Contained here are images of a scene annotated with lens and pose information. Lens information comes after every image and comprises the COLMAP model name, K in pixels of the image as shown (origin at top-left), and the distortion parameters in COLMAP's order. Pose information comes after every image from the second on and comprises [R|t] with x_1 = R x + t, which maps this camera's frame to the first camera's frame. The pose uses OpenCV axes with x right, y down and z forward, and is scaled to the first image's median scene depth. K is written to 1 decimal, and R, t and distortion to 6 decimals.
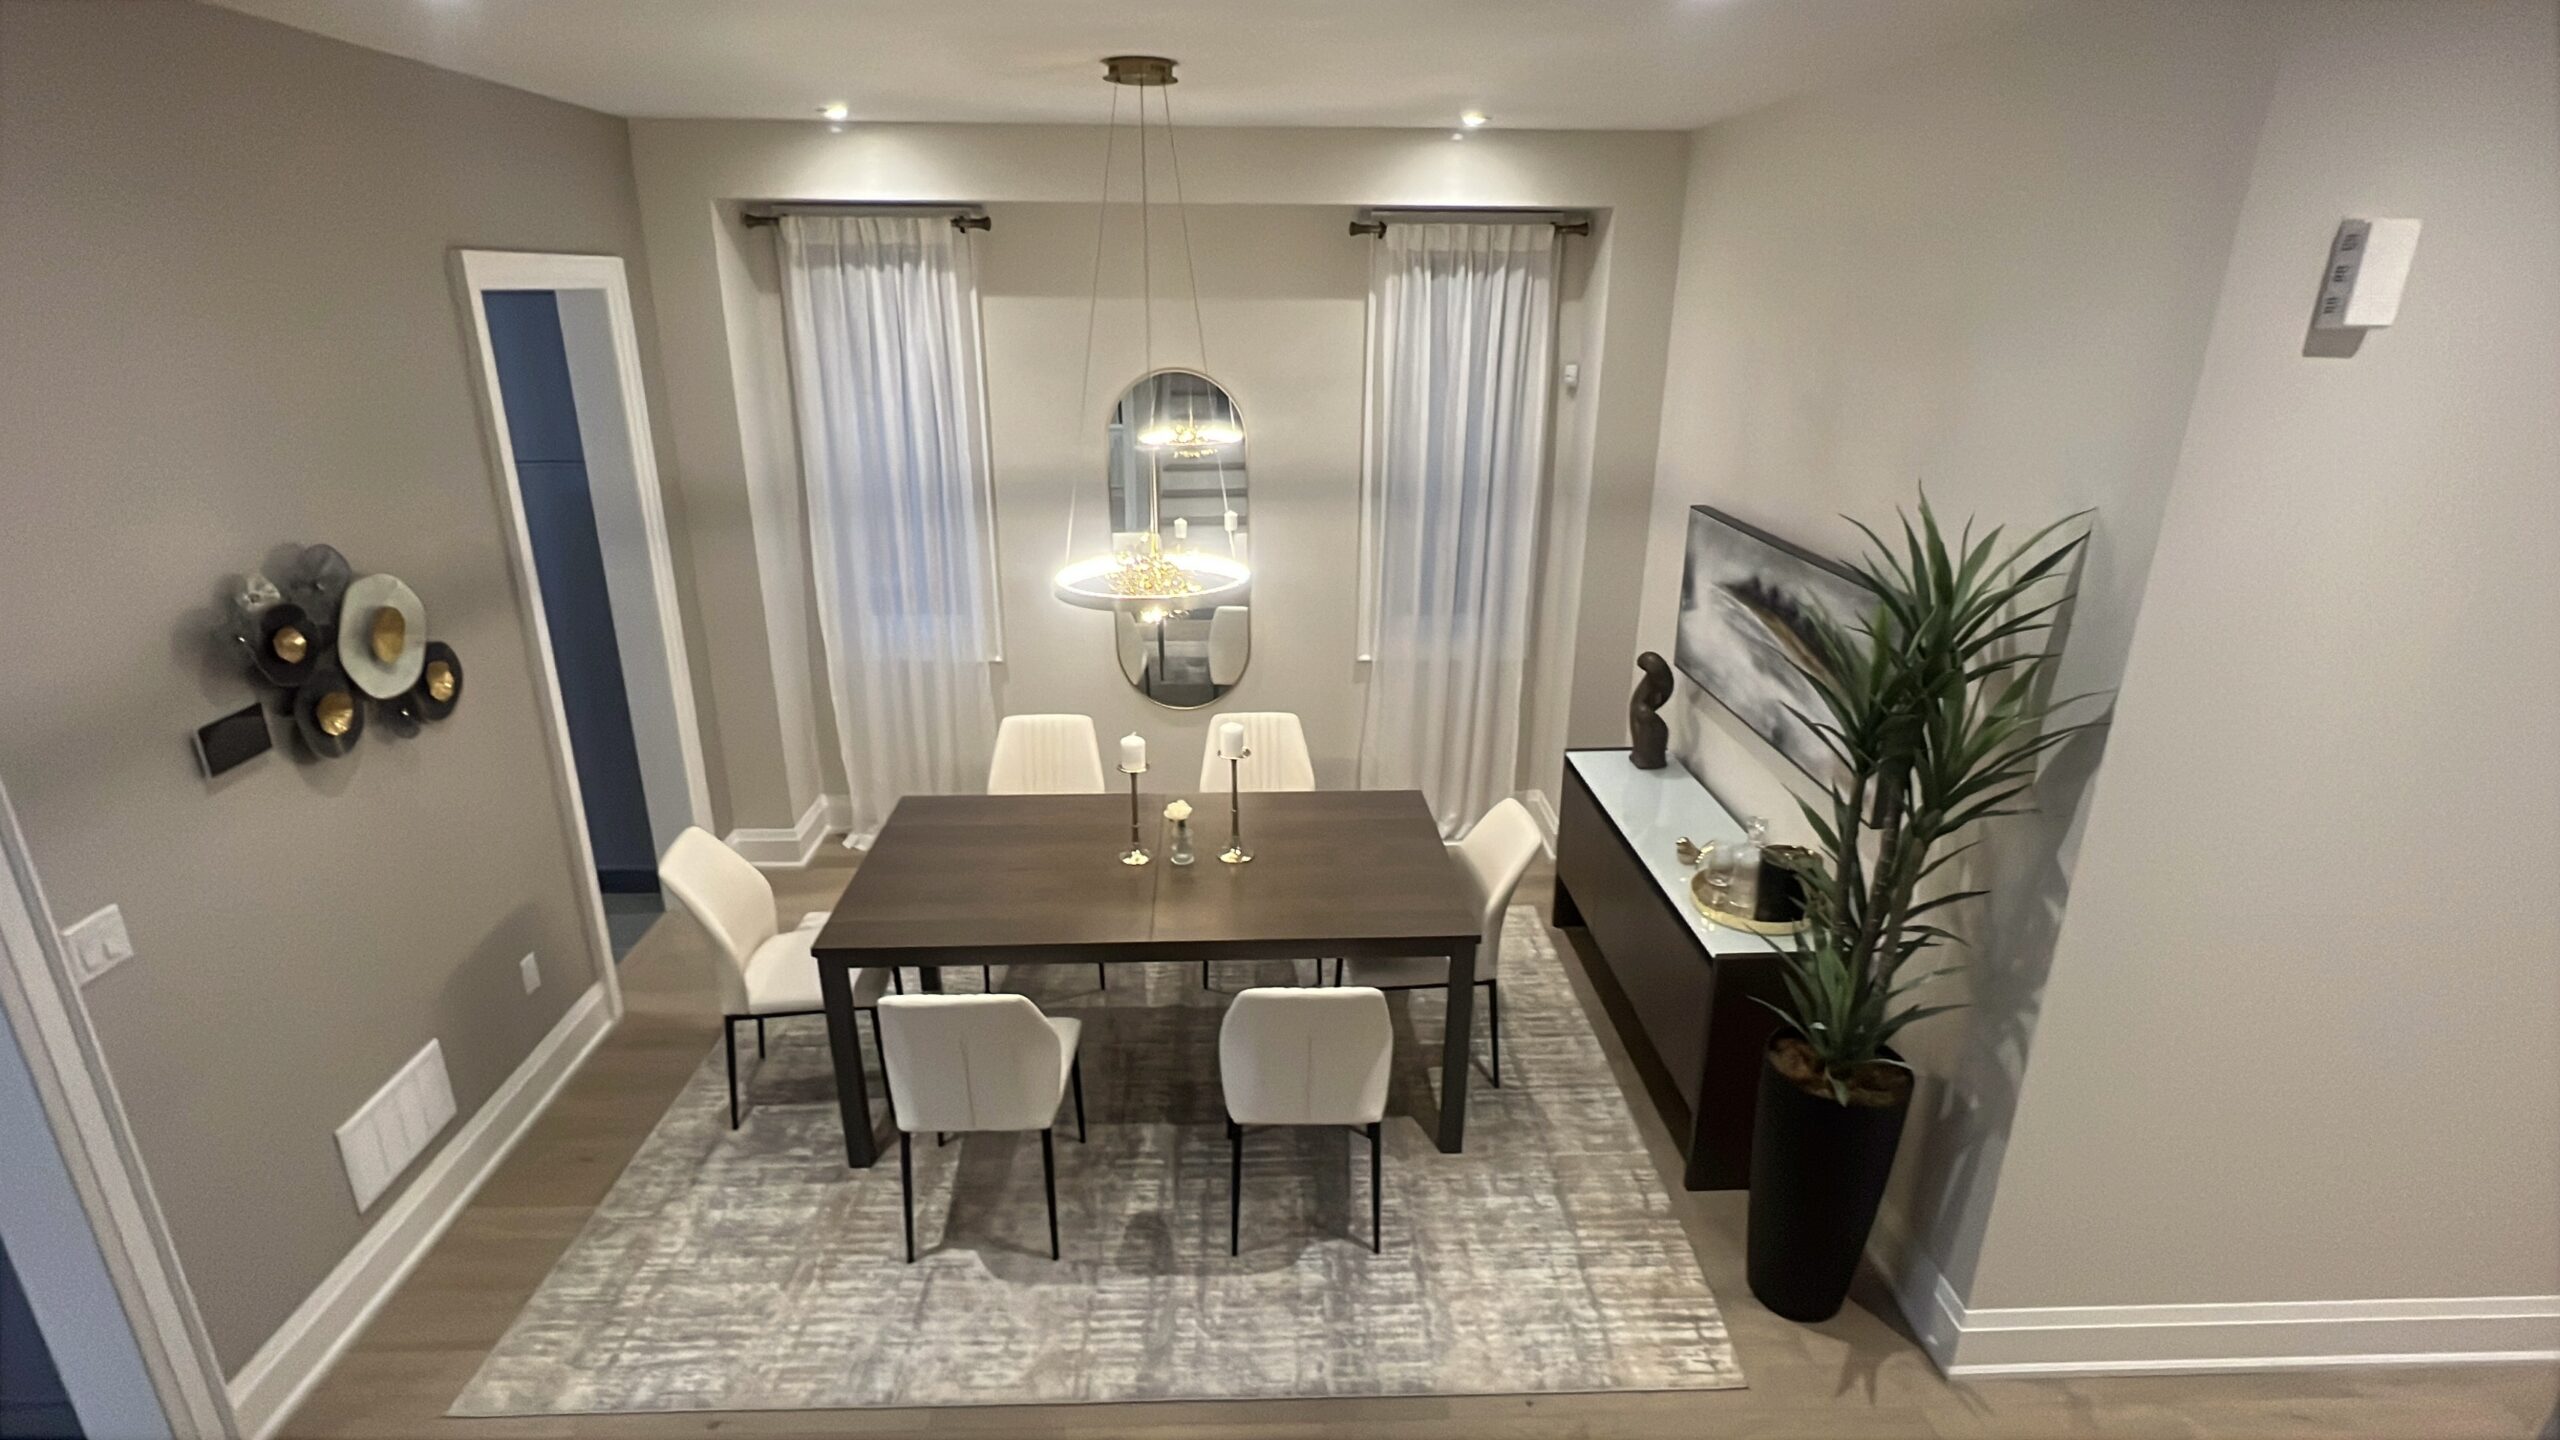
lens RADIAL K [[1222.4, 0, 1263.2], [0, 1222.4, 723.0], [0, 0, 1]] dist [-0.002713, -0.000290]
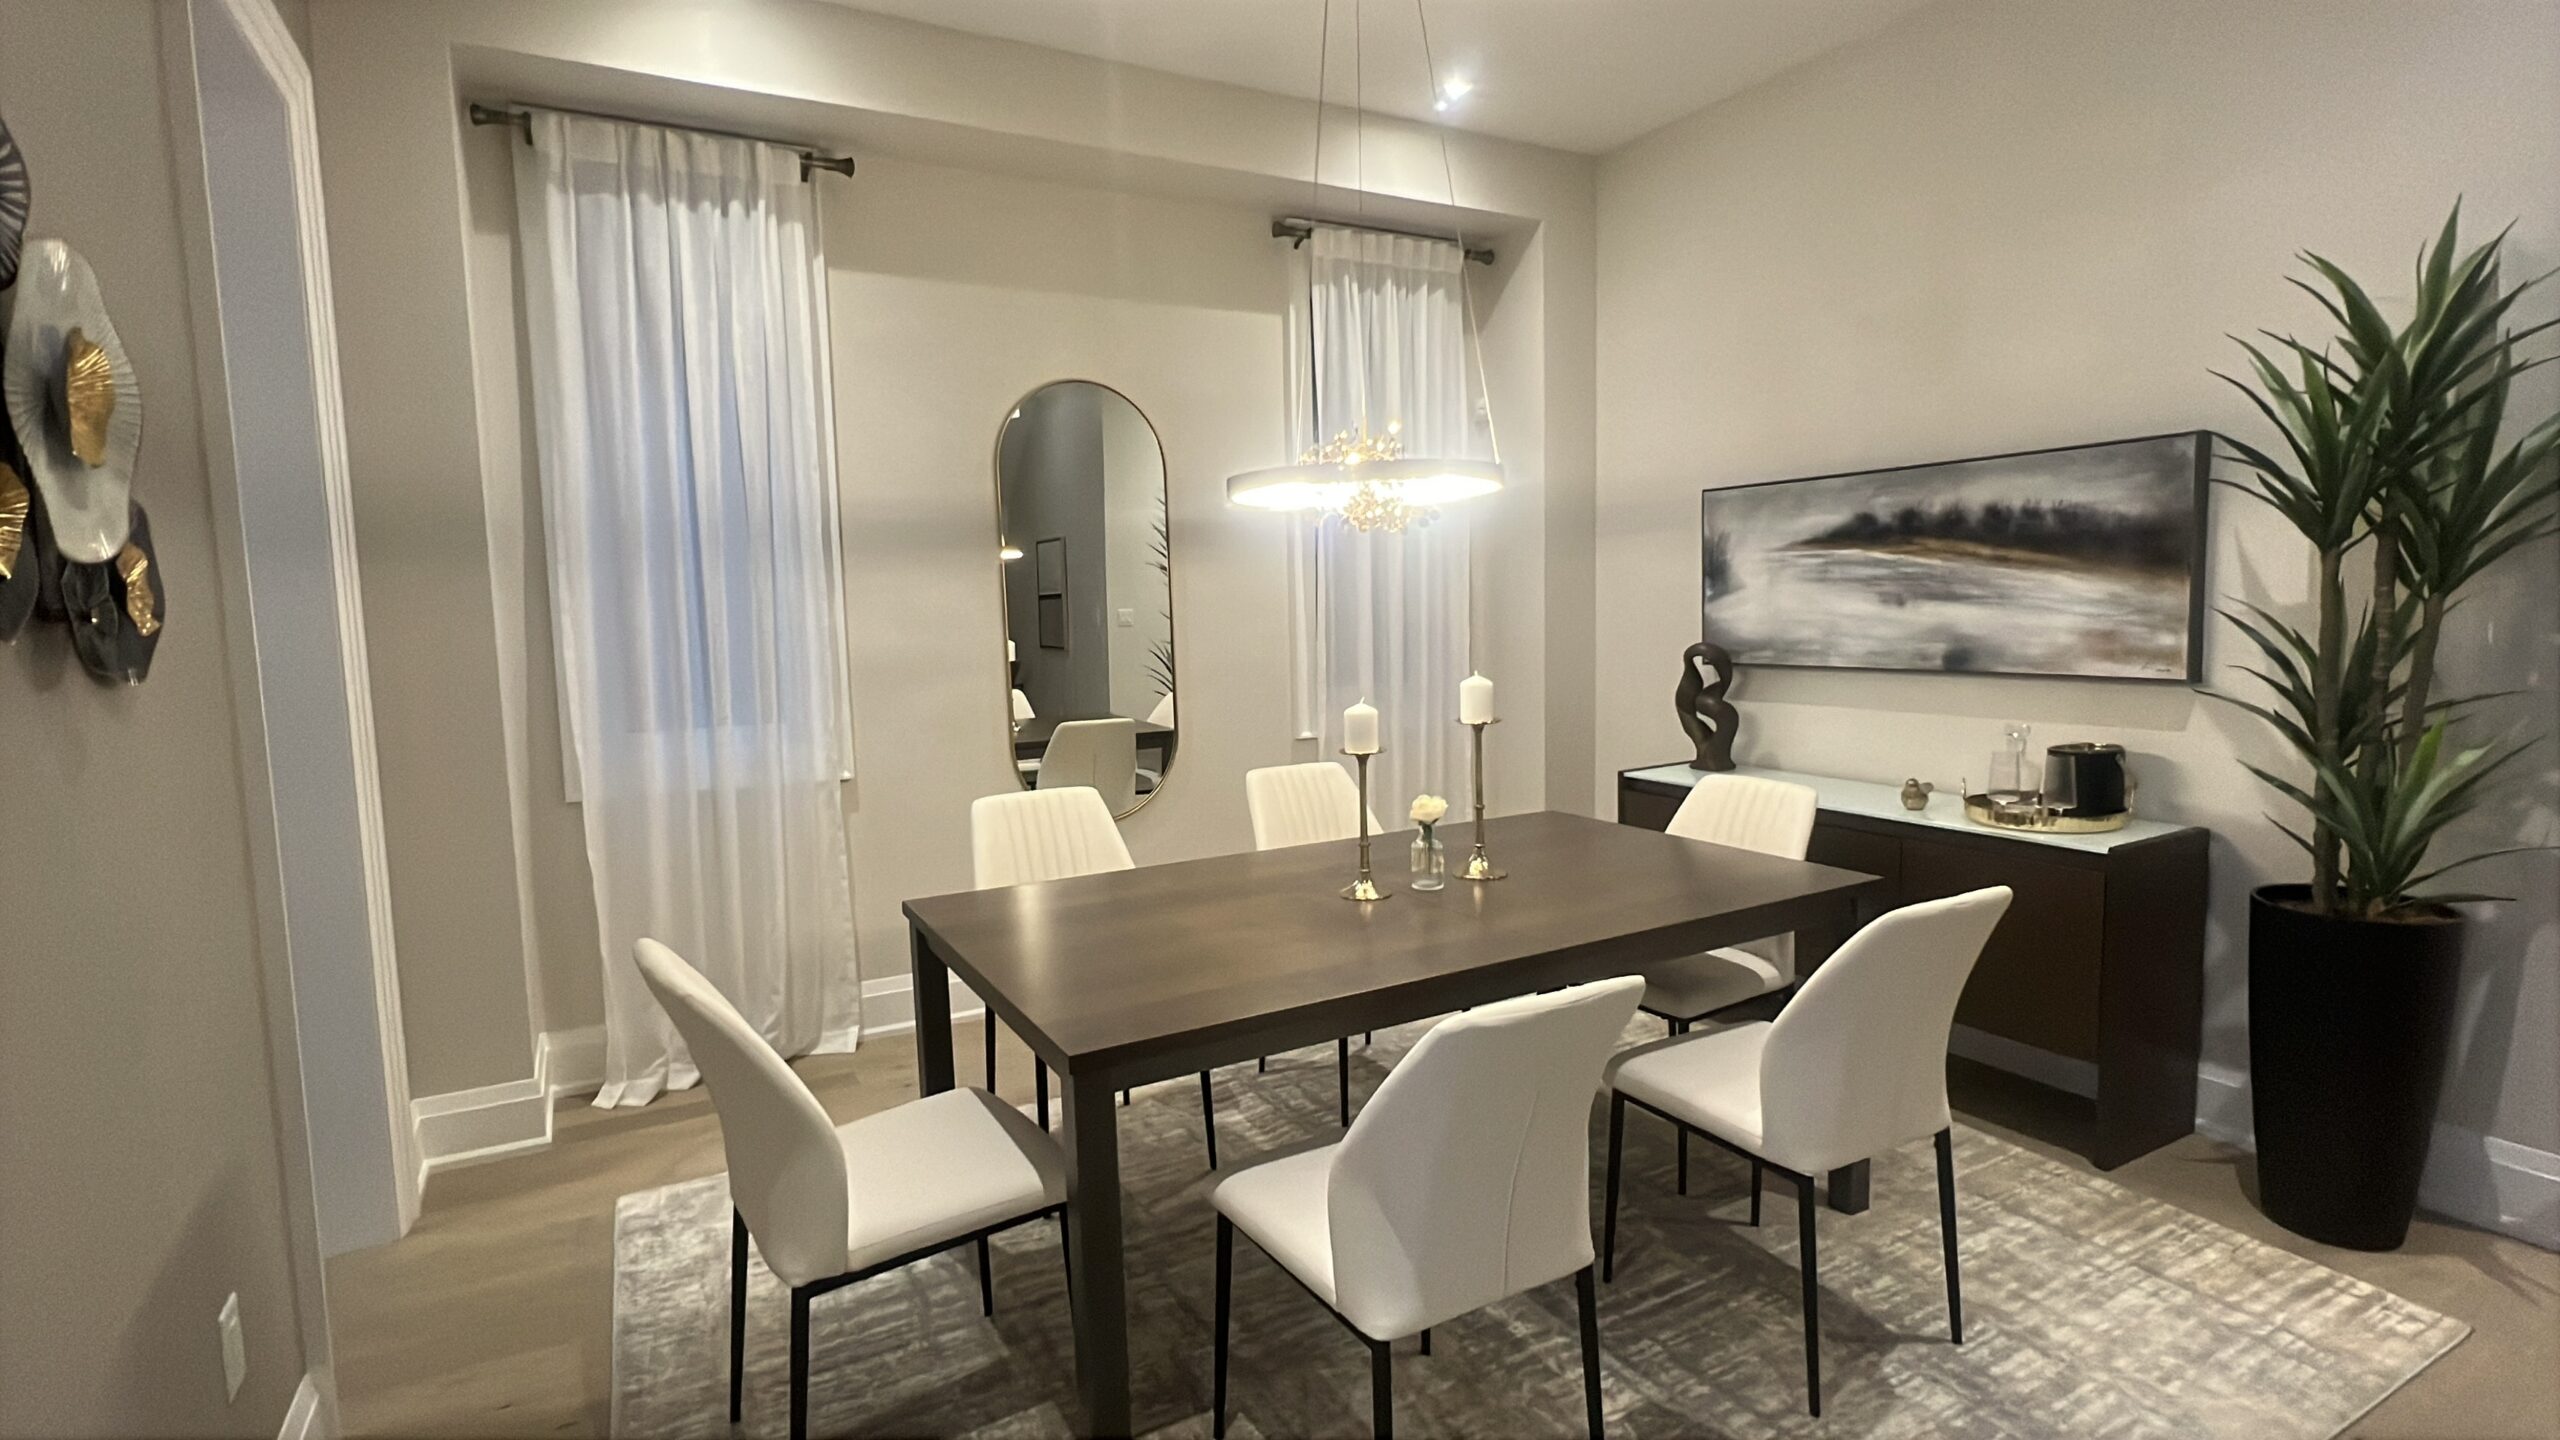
lens RADIAL K [[1222.4, 0, 1284.6], [0, 1222.4, 721.5], [0, 0, 1]] dist [-0.002713, -0.000290]
pose [[0.892534, -0.076955, 0.444366, -0.347730], [0.179915, 0.964287, -0.194375, 0.112775], [-0.413538, 0.253435, 0.874504, 0.322899]]
